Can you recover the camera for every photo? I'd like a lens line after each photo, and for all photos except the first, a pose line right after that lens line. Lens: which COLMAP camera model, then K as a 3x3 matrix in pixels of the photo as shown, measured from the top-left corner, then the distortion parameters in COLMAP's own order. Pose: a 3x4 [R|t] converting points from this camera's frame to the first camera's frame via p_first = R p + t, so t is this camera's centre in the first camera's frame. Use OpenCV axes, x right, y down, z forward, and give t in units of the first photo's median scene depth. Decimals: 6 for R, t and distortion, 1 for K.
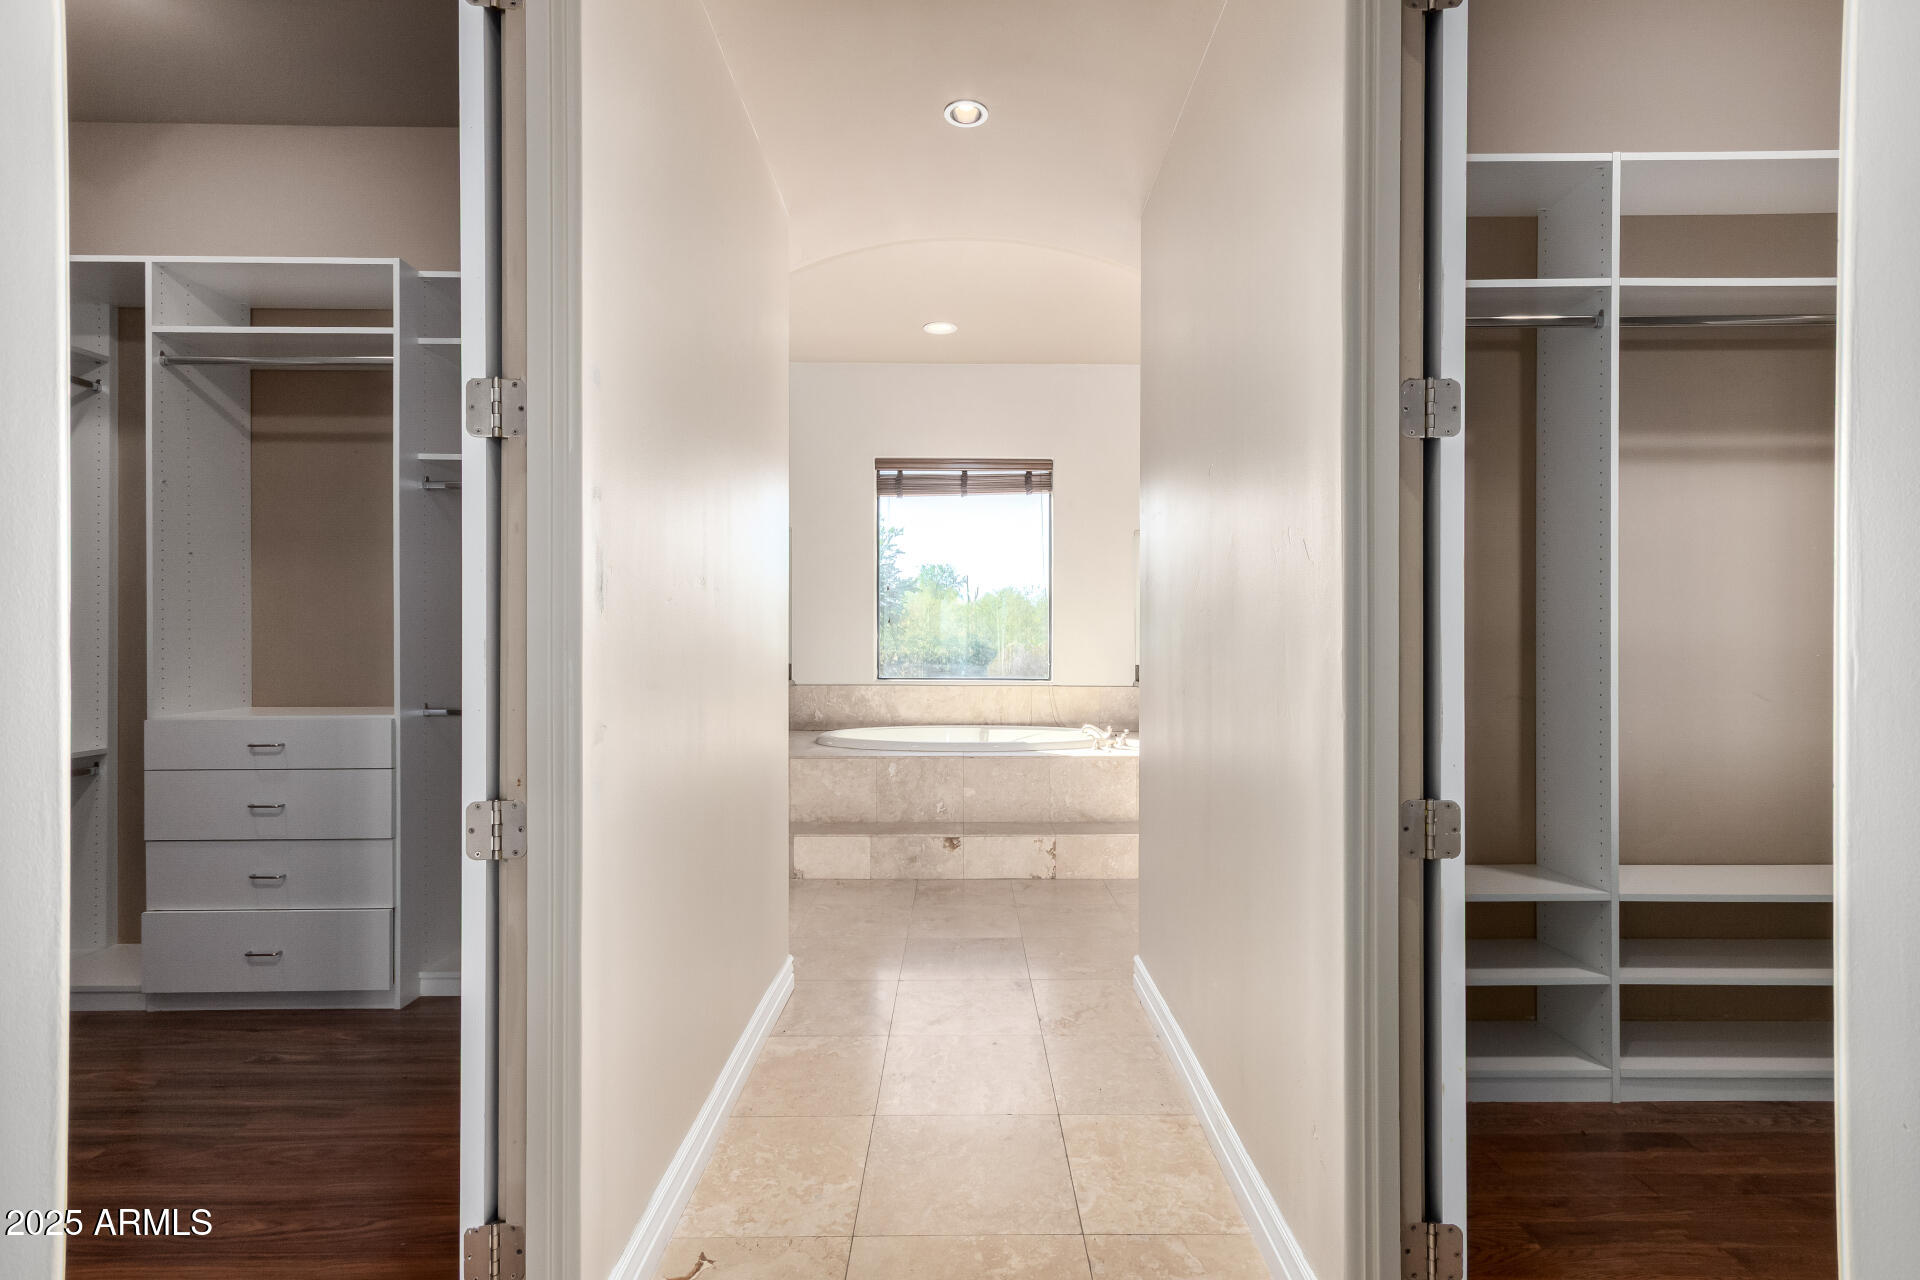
lens RADIAL K [[918.2, 0, 969.0], [0, 918.2, 646.2], [0, 0, 1]] dist [-0.003353, 0.008590]
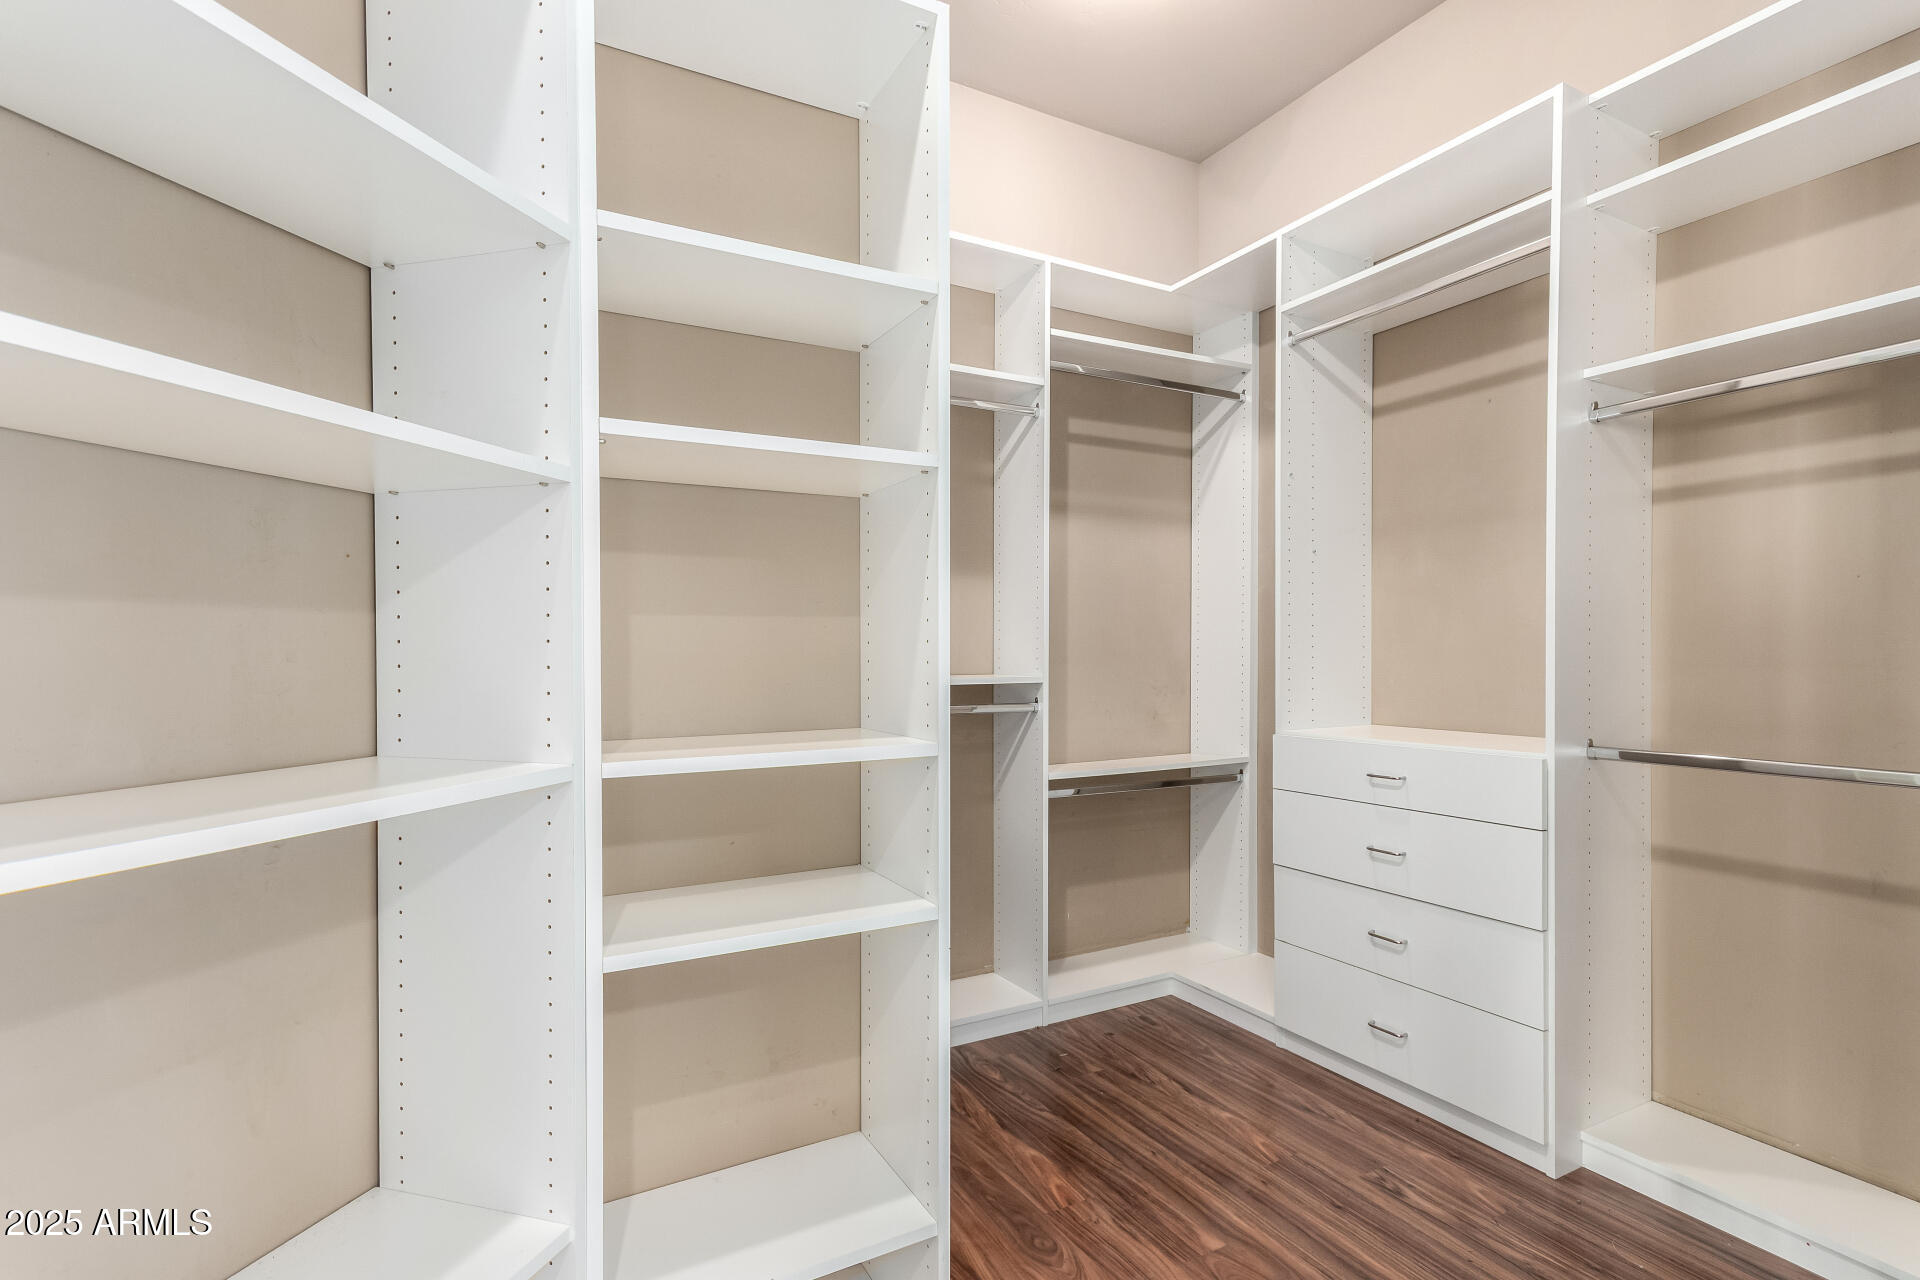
lens RADIAL K [[918.2, 0, 969.0], [0, 918.2, 646.2], [0, 0, 1]] dist [-0.003353, 0.008590]
pose [[0.475956, -0.005256, -0.879453, -0.220343], [-0.008766, 0.999904, -0.010720, 0.004416], [0.879425, 0.012811, 0.475865, 0.280414]]
